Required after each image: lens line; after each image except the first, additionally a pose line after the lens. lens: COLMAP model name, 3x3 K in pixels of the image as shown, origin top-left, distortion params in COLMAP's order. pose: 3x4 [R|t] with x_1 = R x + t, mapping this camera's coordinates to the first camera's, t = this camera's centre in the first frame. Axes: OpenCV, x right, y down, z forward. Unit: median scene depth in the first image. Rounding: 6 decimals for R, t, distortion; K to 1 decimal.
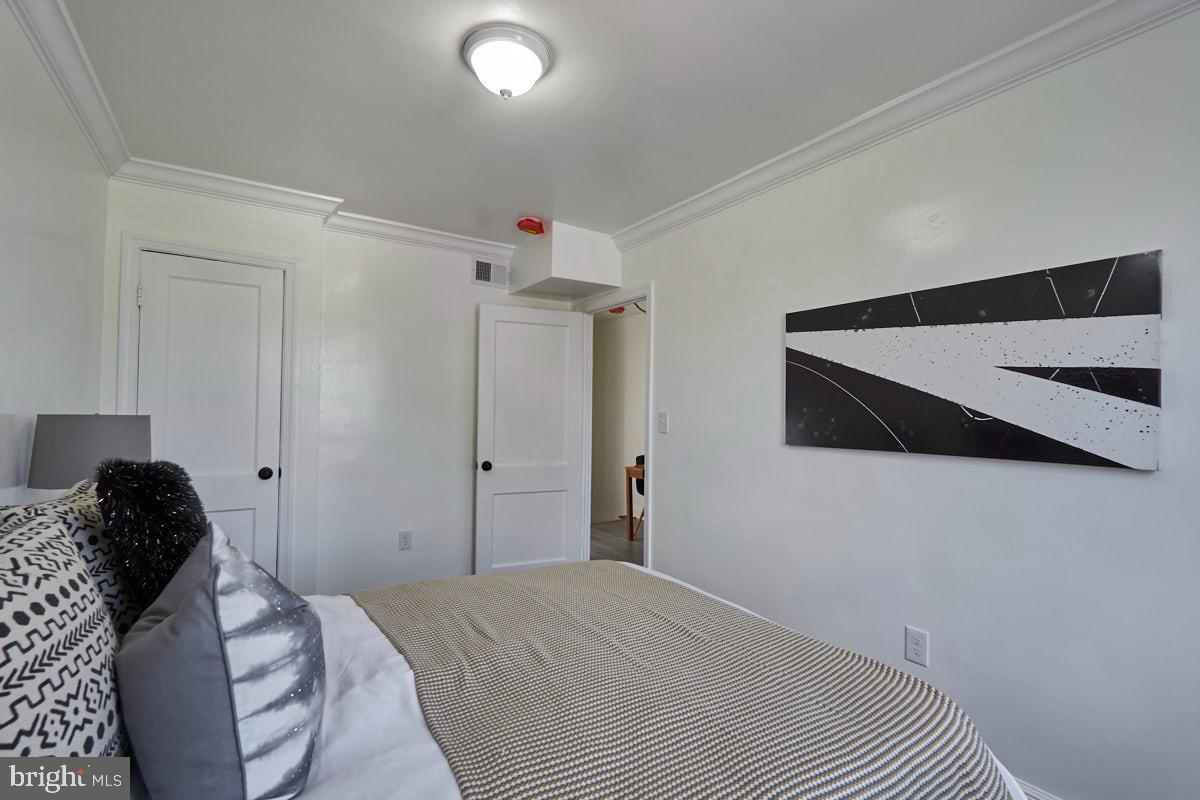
lens RADIAL K [[539.3, 0, 594.9], [0, 539.3, 400.9], [0, 0, 1]] dist [0.000180, -0.001880]
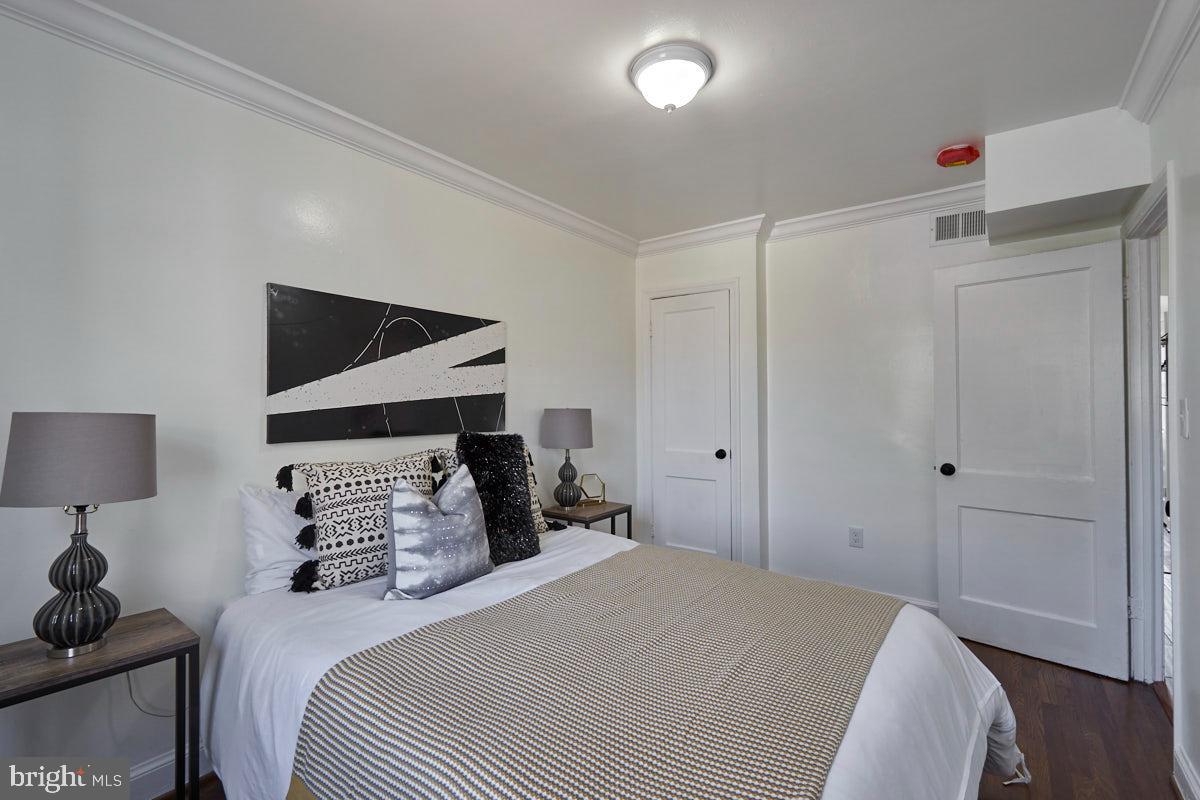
lens RADIAL K [[539.3, 0, 596.1], [0, 539.3, 402.7], [0, 0, 1]] dist [0.000180, -0.001880]
pose [[0.343145, -0.012648, -0.939197, 0.478658], [0.031295, 0.999508, -0.002026, 0.007966], [0.938761, -0.028696, 0.343372, 0.294025]]
